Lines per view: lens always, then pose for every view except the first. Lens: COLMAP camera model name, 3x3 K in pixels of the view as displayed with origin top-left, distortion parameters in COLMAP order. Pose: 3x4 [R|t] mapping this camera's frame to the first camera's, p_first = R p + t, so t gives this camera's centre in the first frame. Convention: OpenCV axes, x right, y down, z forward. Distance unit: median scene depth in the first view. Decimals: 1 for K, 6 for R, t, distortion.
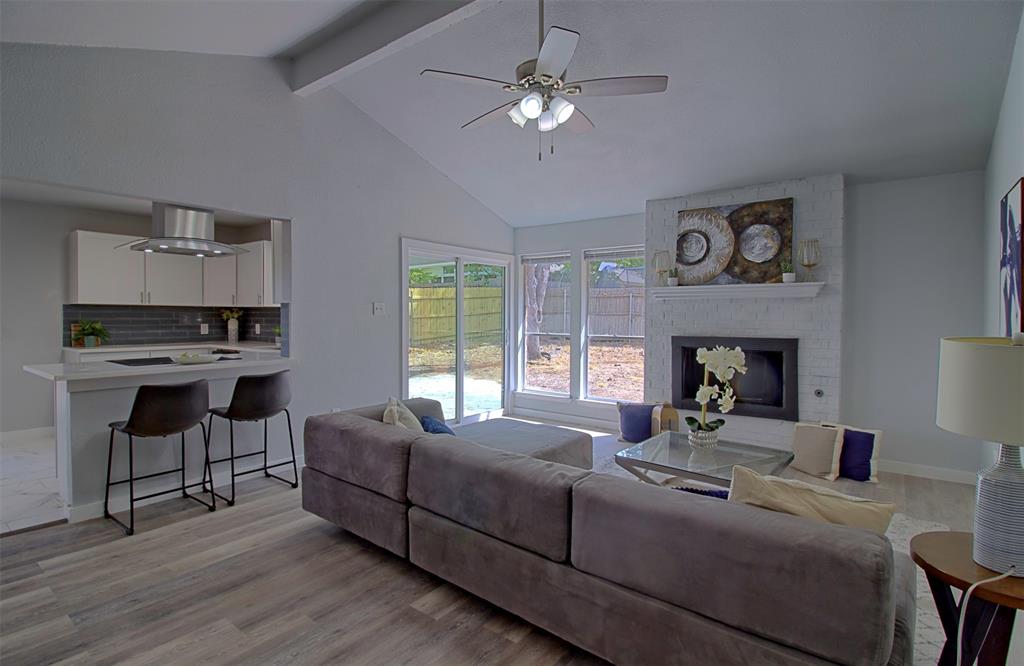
lens RADIAL K [[493.3, 0, 480.3], [0, 493.3, 321.2], [0, 0, 1]] dist [-0.010194, -0.001500]
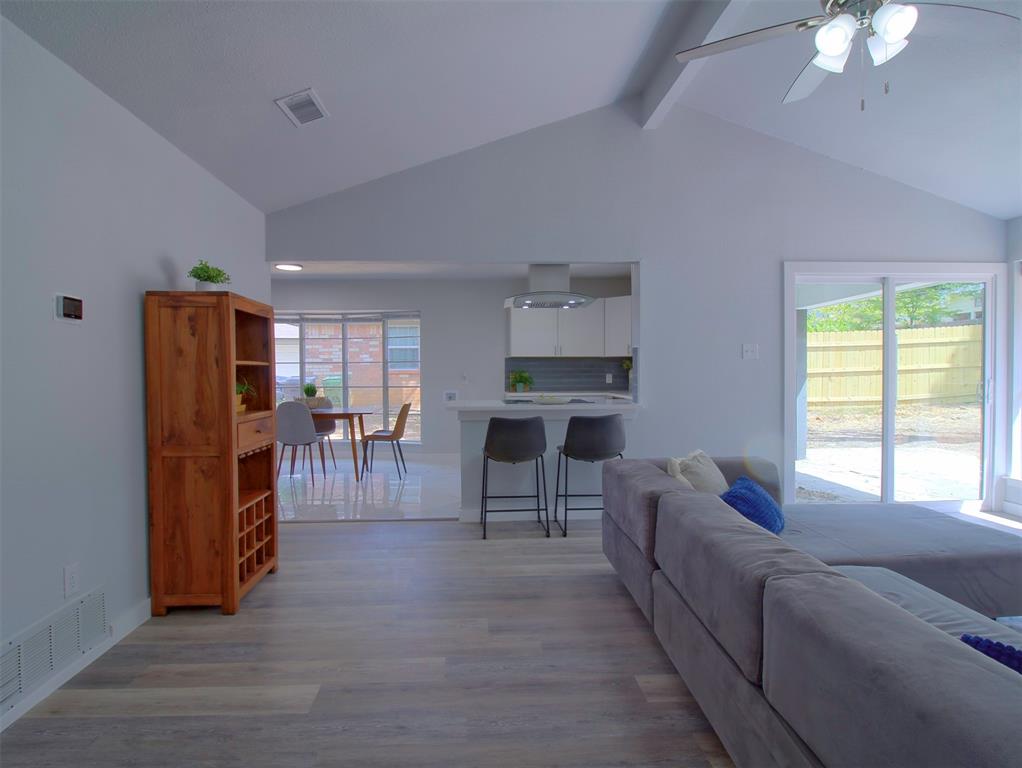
lens RADIAL K [[532.3, 0, 509.8], [0, 532.3, 381.4], [0, 0, 1]] dist [0.000583, -0.002188]
pose [[0.679196, 0.005330, -0.733937, 0.431871], [-0.000784, 0.999978, 0.006536, 0.047277], [0.733956, -0.003864, 0.679186, 0.203386]]
